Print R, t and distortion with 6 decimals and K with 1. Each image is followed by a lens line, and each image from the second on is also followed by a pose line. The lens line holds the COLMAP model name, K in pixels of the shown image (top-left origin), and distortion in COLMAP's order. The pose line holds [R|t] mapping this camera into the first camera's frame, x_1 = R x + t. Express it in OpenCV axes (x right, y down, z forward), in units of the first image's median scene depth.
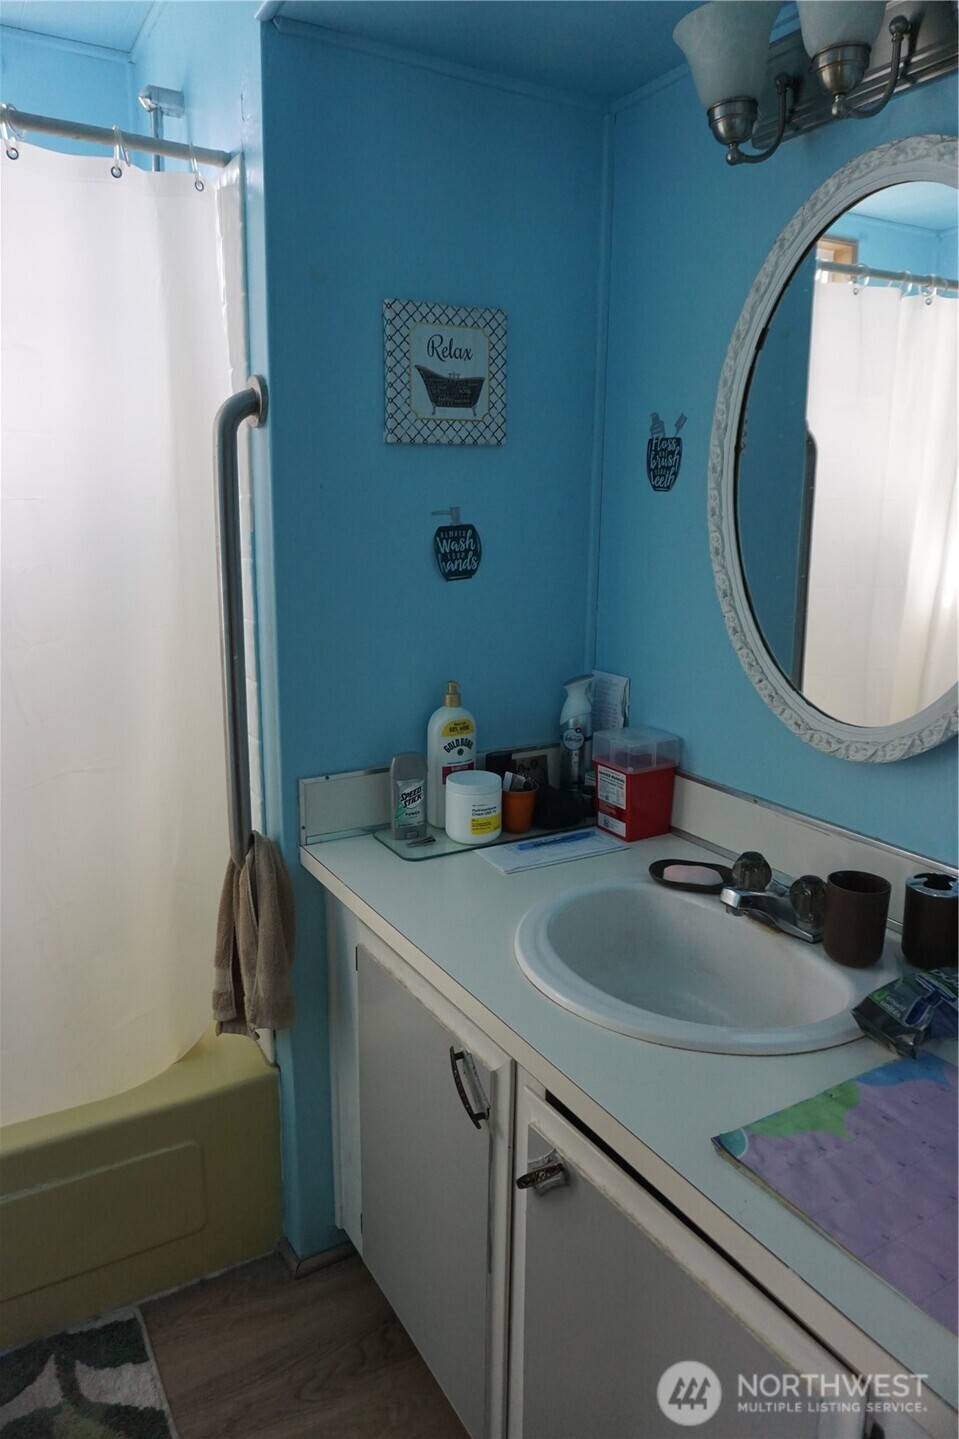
lens RADIAL K [[967.9, 0, 474.3], [0, 967.9, 722.9], [0, 0, 1]] dist [-0.006221, 0.015564]
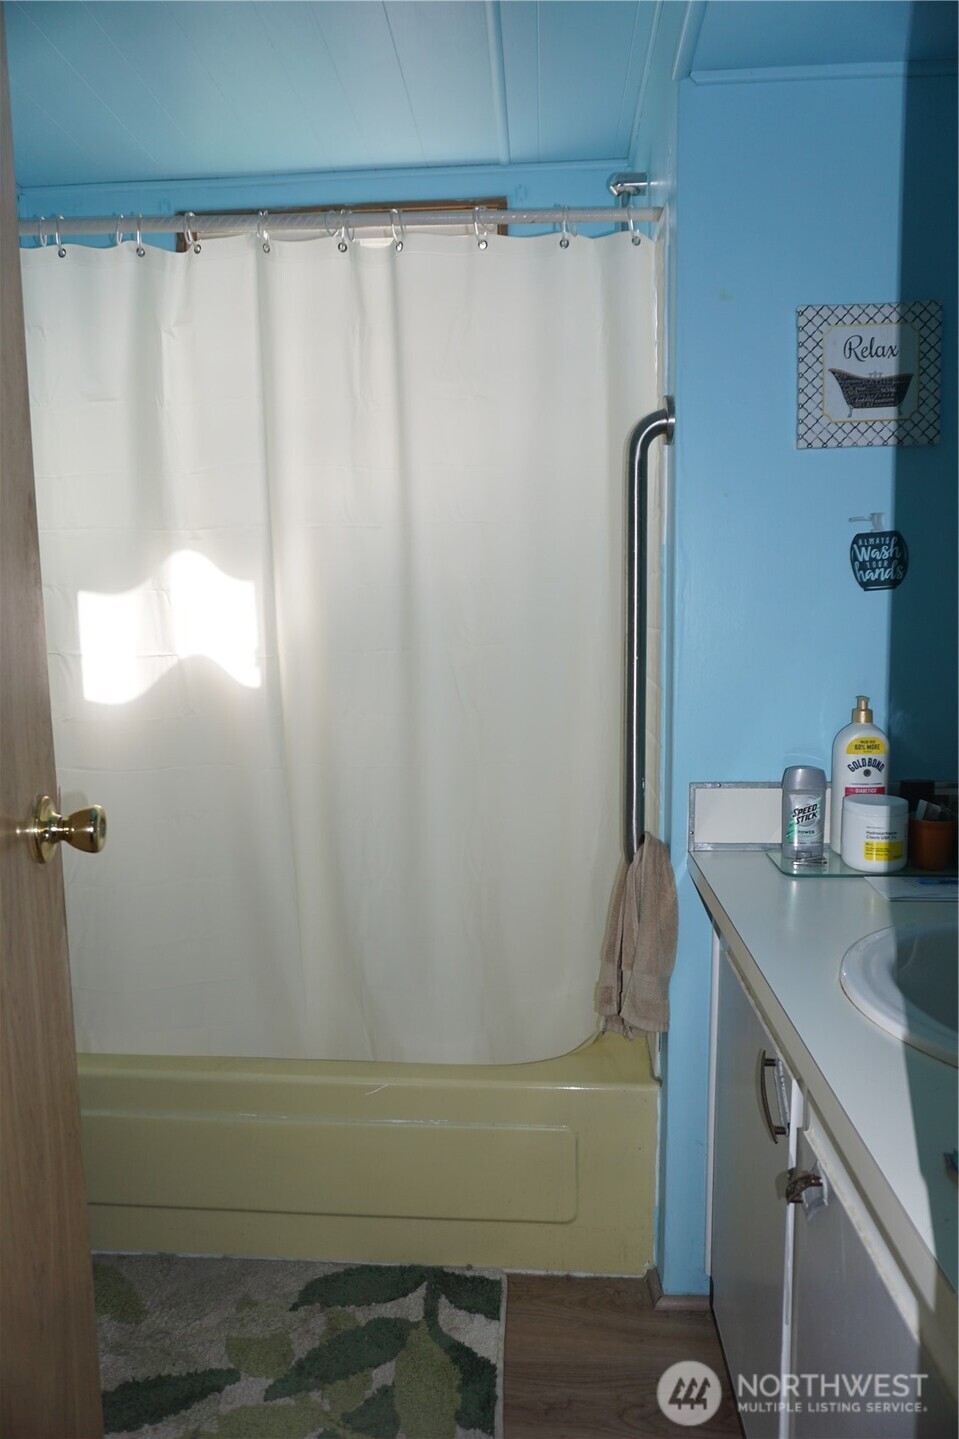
lens RADIAL K [[967.9, 0, 480.6], [0, 967.9, 714.1], [0, 0, 1]] dist [-0.006221, 0.015564]
pose [[0.836774, 0.044463, -0.545740, 0.188635], [-0.107867, 0.990552, -0.084687, 0.097855], [0.536819, 0.129731, 0.833664, 0.030523]]
